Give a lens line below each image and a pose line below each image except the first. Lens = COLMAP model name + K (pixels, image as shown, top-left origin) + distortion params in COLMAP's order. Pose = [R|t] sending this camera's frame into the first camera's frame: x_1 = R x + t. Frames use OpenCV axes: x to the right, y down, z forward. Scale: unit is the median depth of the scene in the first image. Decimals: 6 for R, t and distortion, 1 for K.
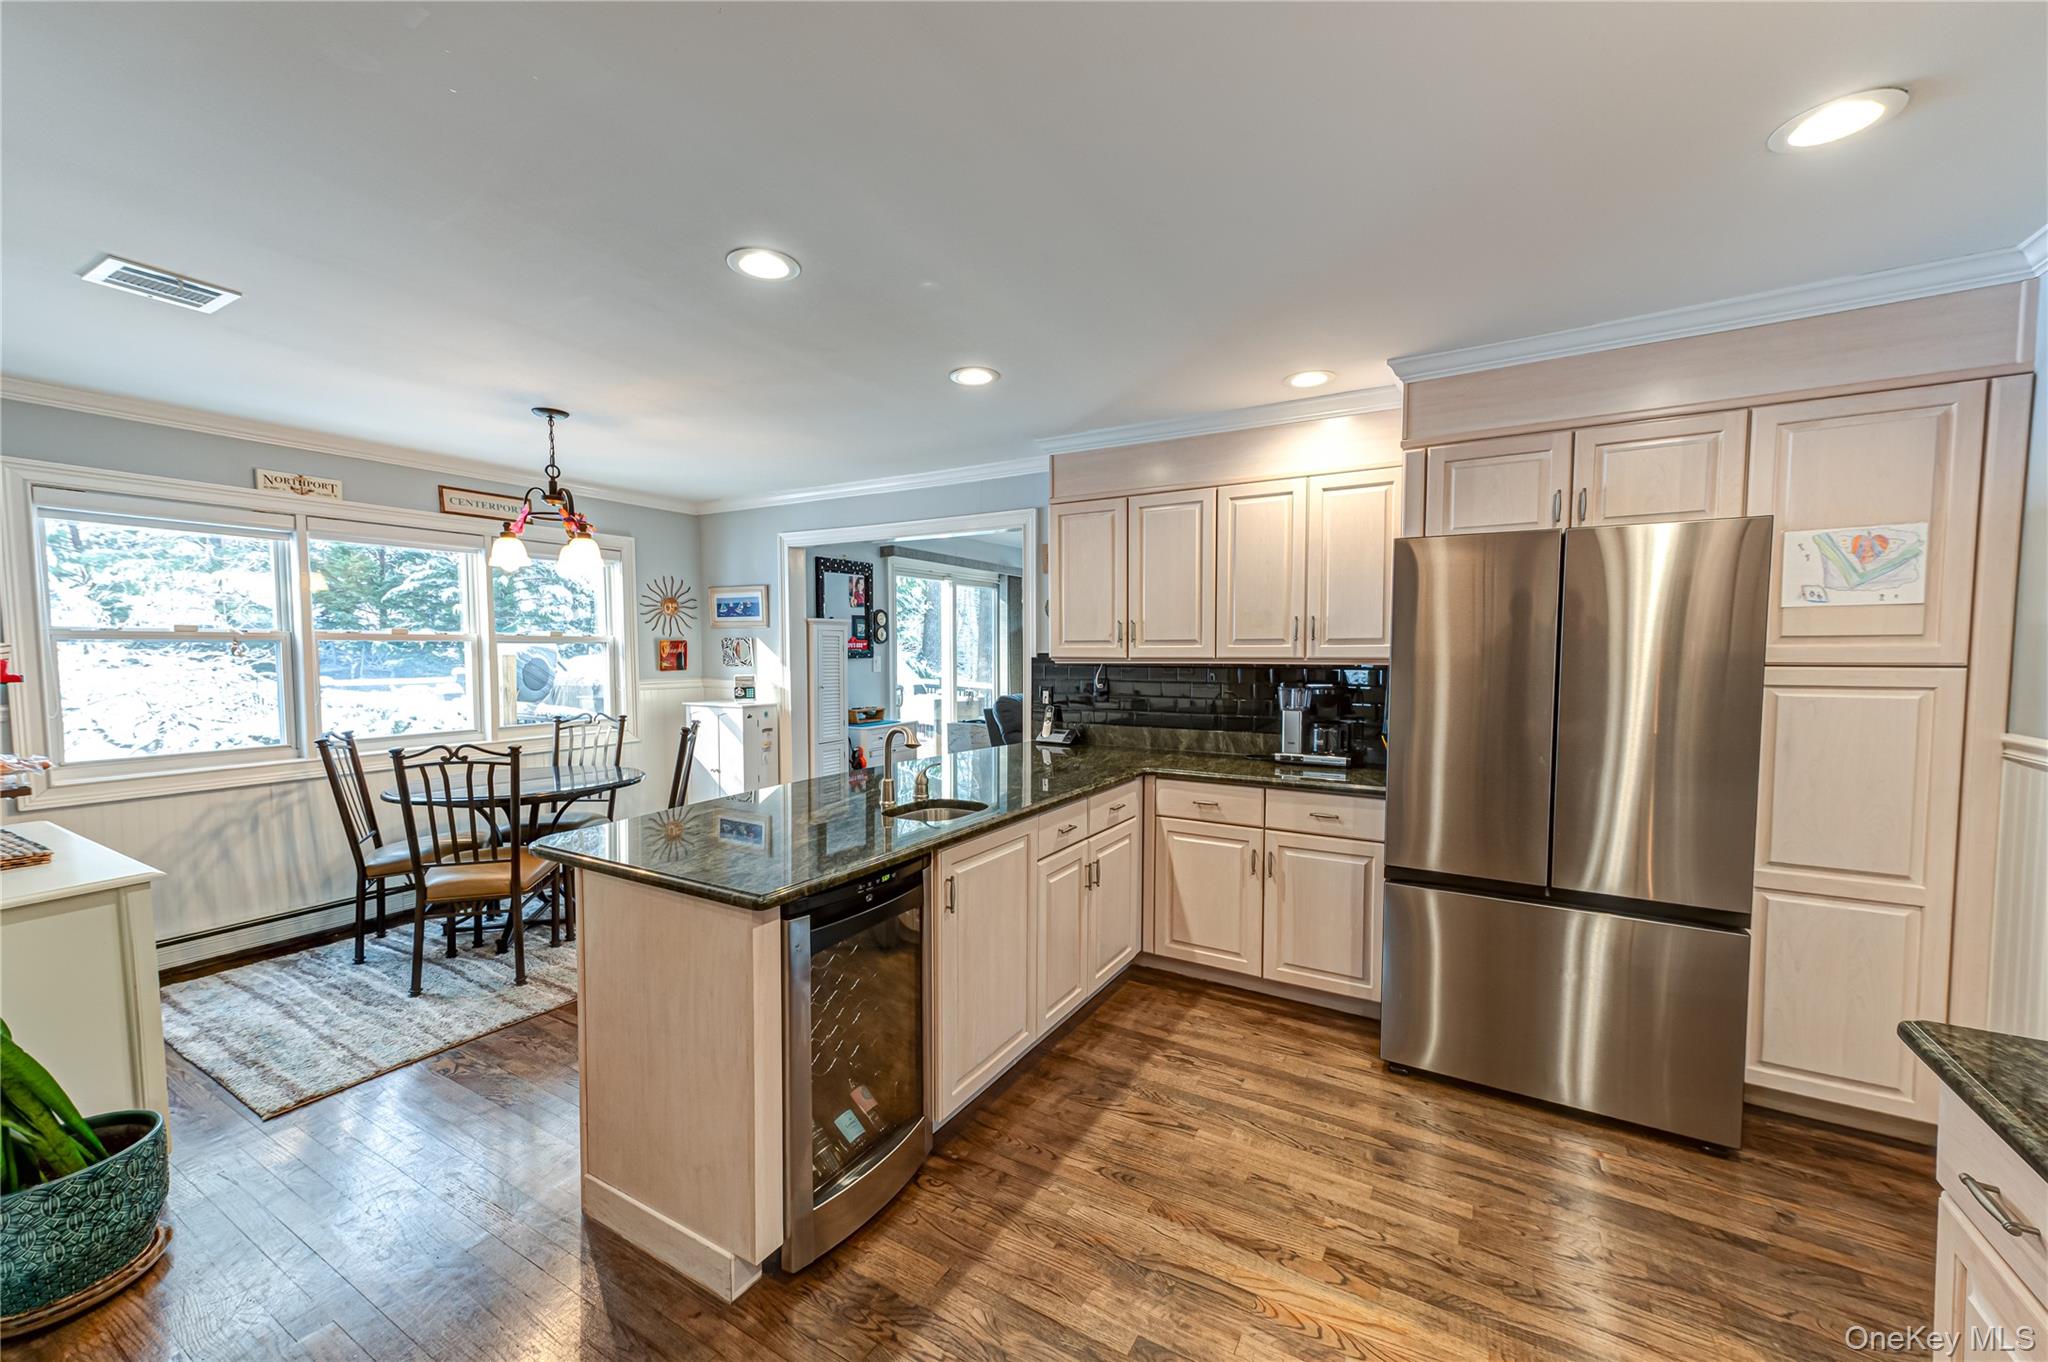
lens RADIAL K [[796.5, 0, 1031.2], [0, 796.5, 688.2], [0, 0, 1]] dist [0.021176, 0.000331]
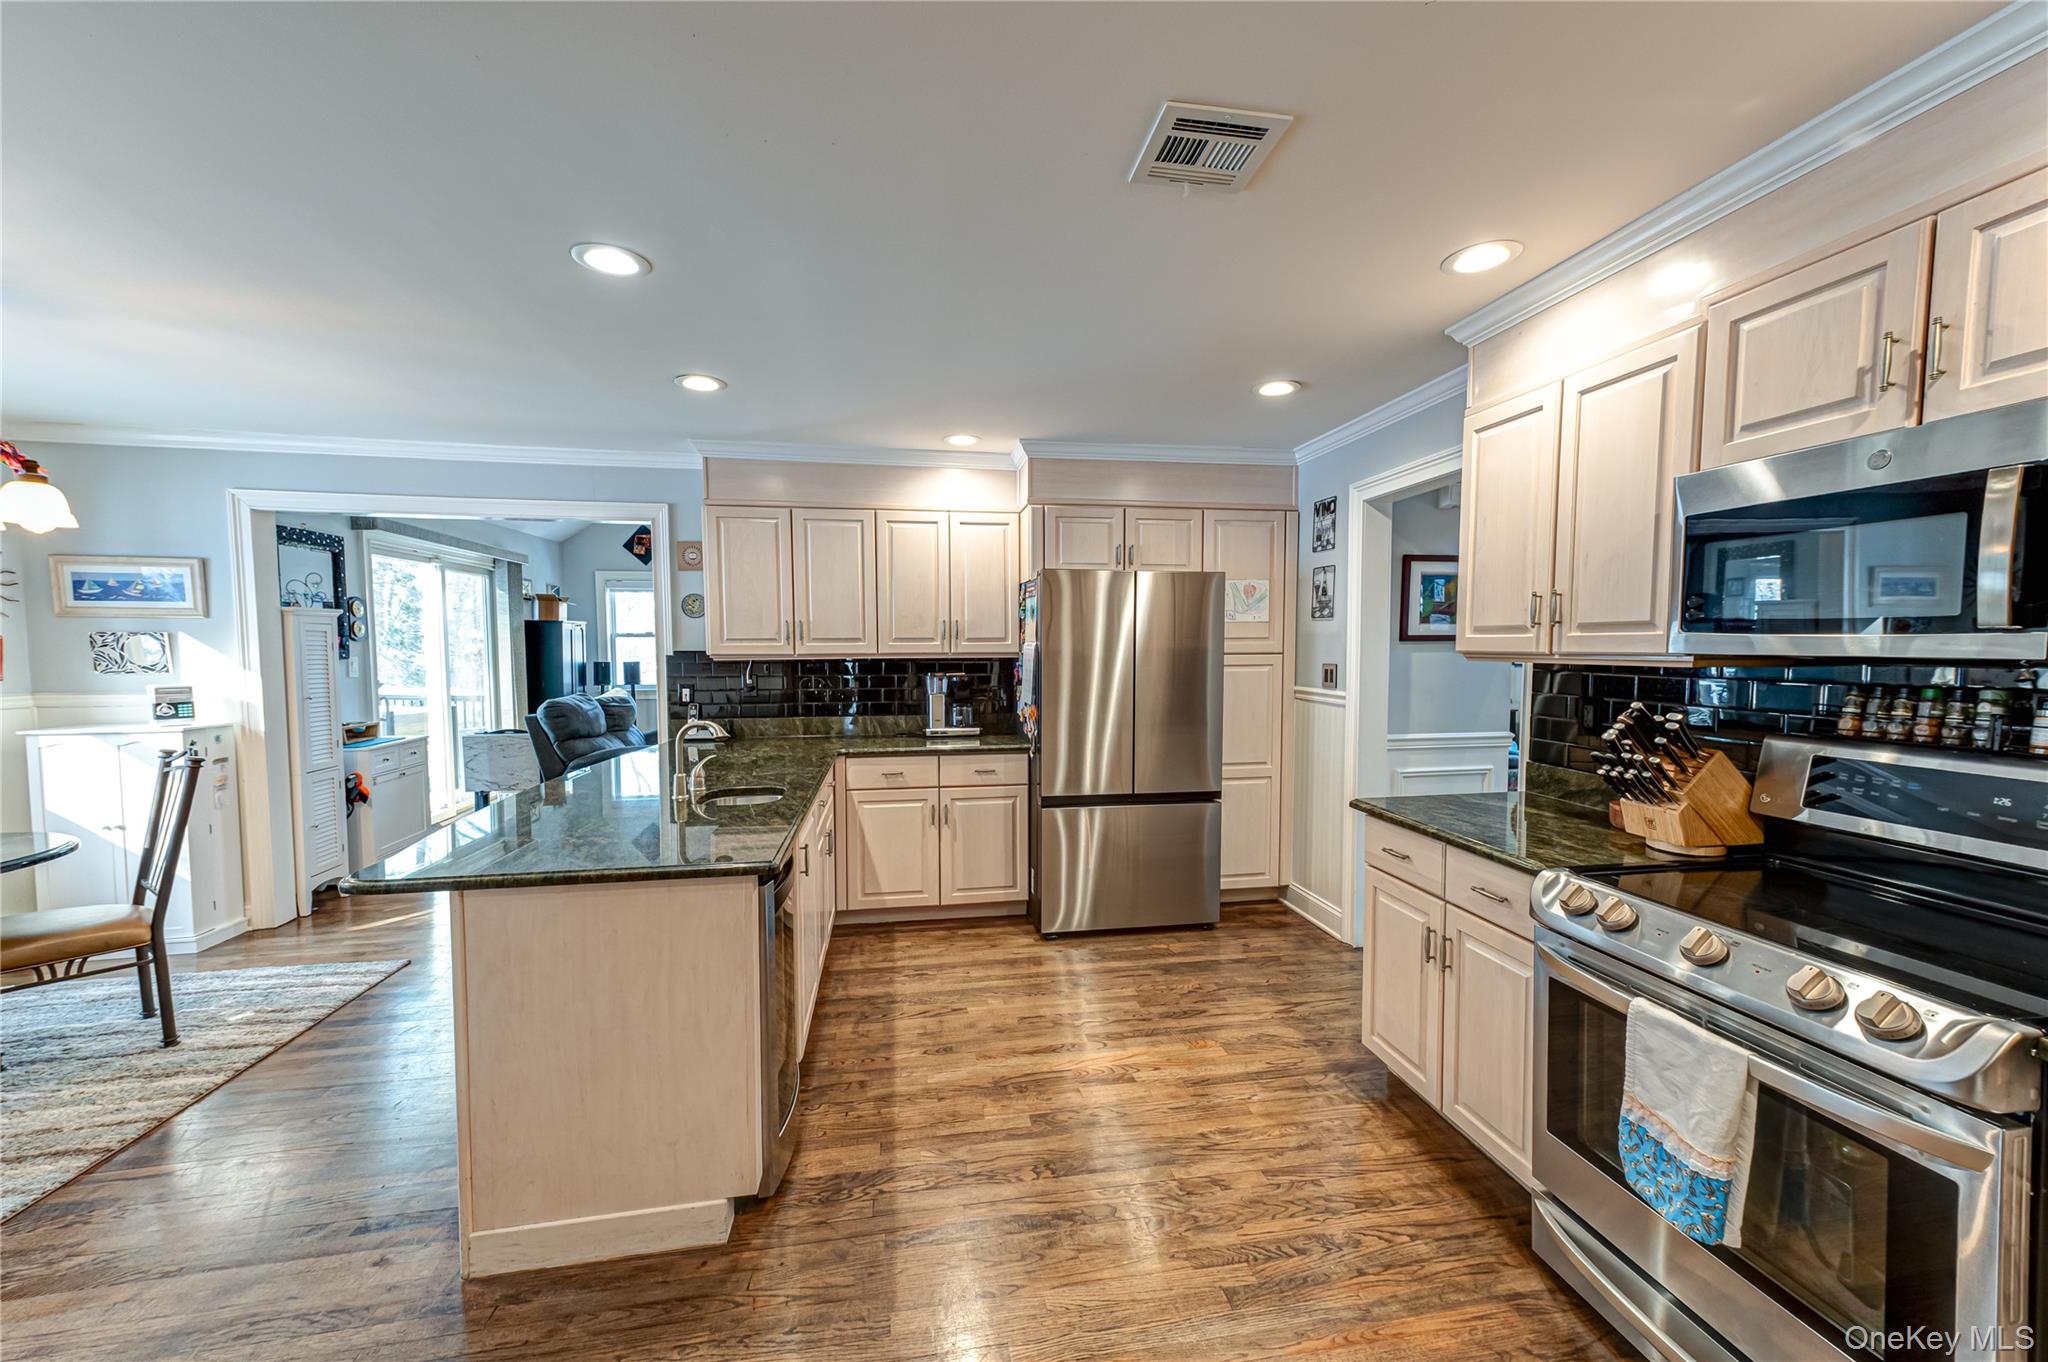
lens RADIAL K [[796.5, 0, 1034.6], [0, 796.5, 687.2], [0, 0, 1]] dist [0.021176, 0.000331]
pose [[0.759646, -0.037349, 0.649263, -0.385404], [0.036250, 0.999229, 0.015068, 0.002913], [-0.649325, 0.012090, 0.760415, -0.059498]]
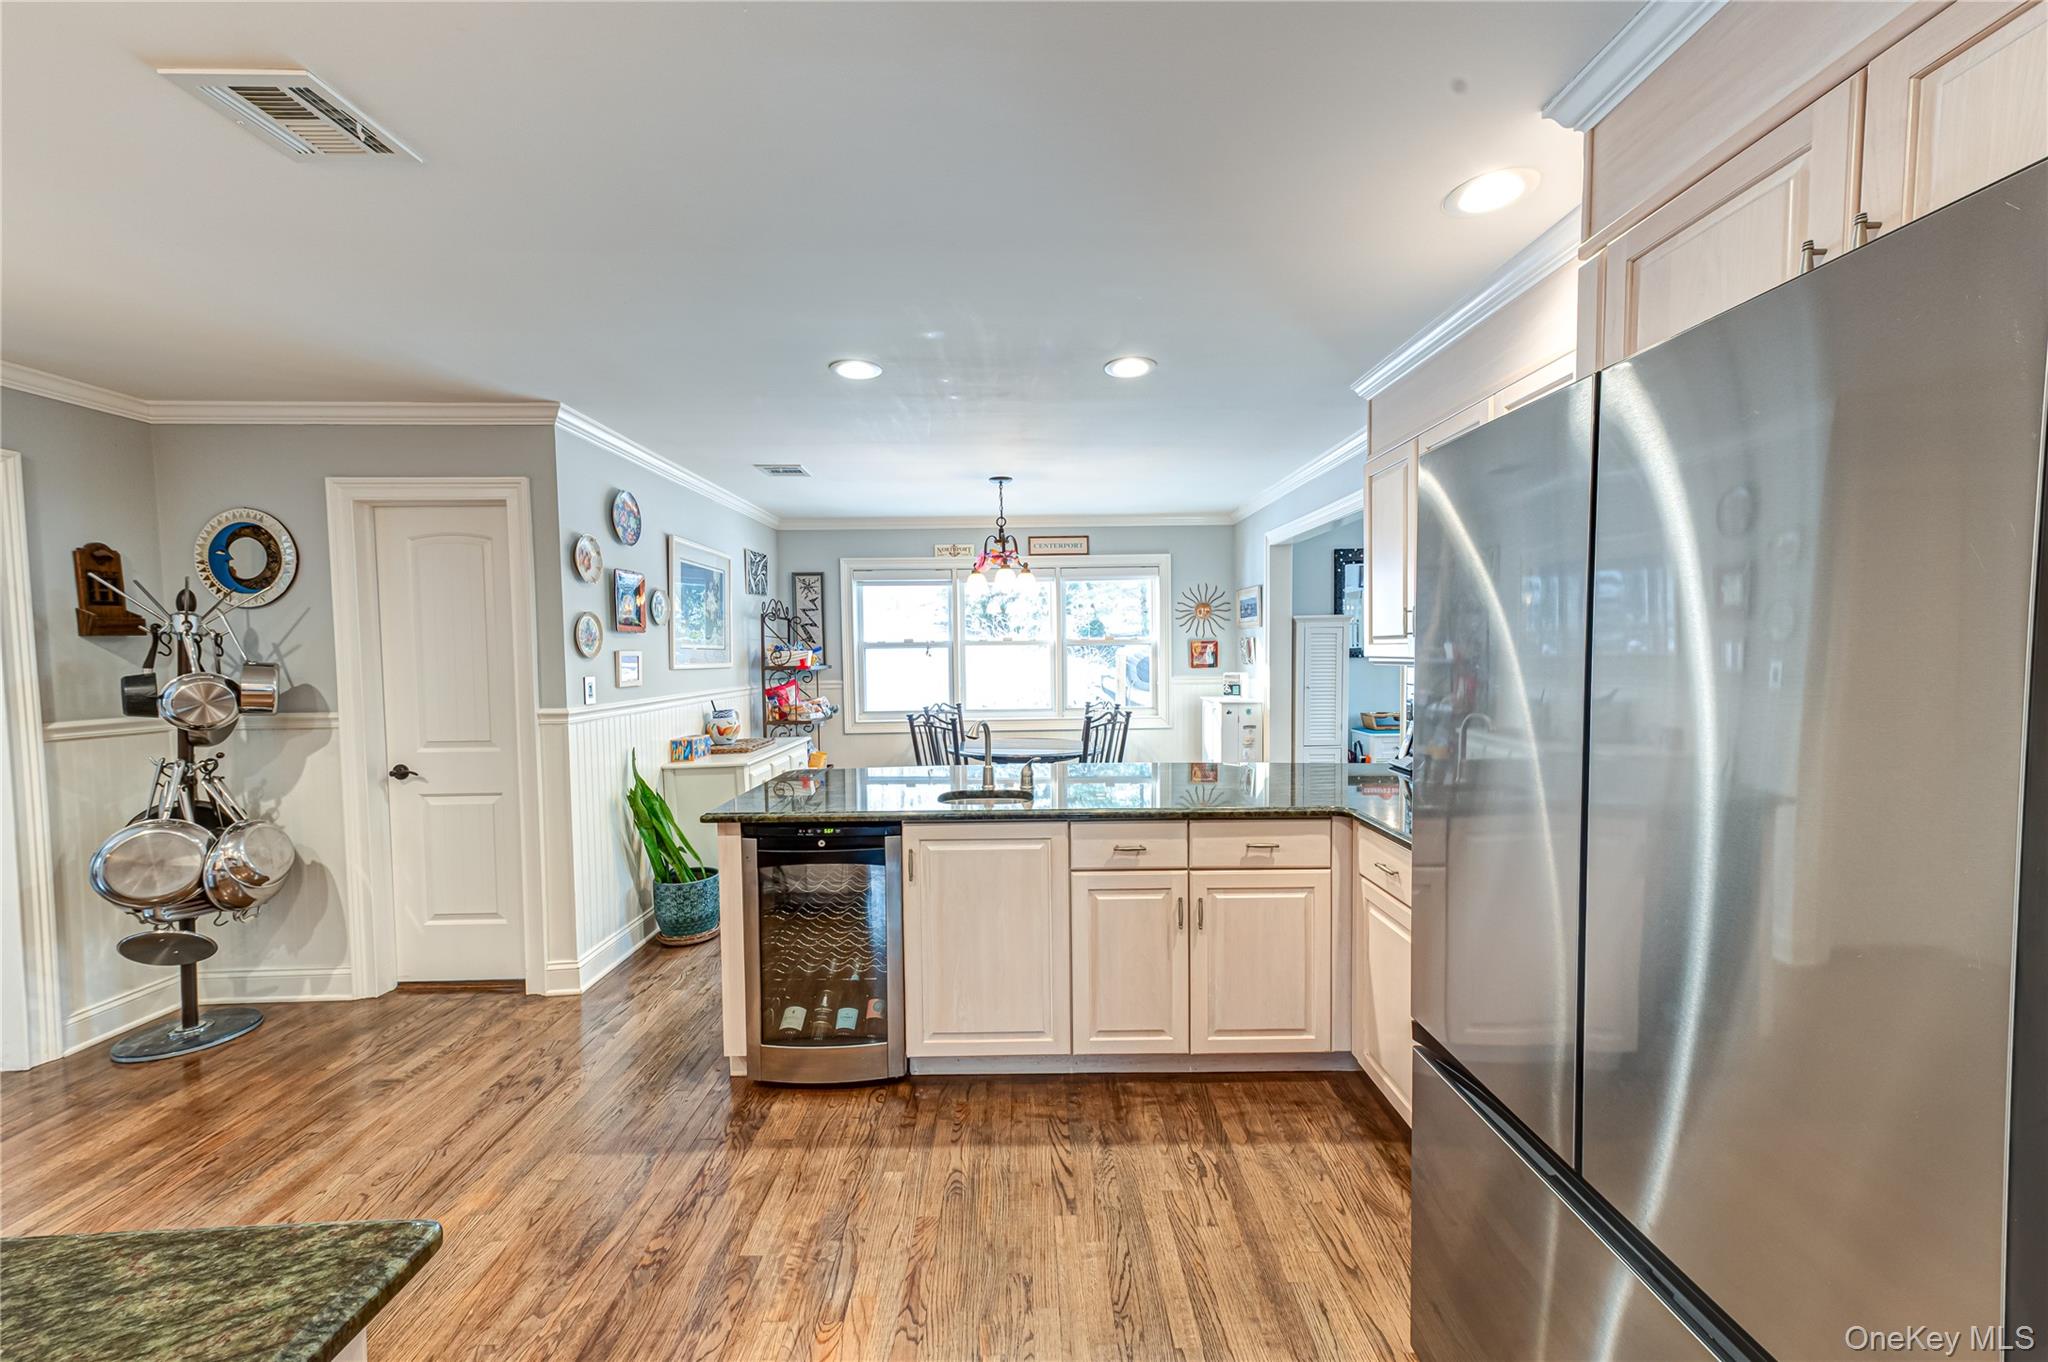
lens RADIAL K [[796.5, 0, 1029.7], [0, 796.5, 689.7], [0, 0, 1]] dist [0.021176, 0.000331]
pose [[0.508708, 0.037770, -0.860111, 0.634194], [-0.032501, 0.999168, 0.024654, -0.018566], [0.860326, 0.015413, 0.509512, 0.364834]]
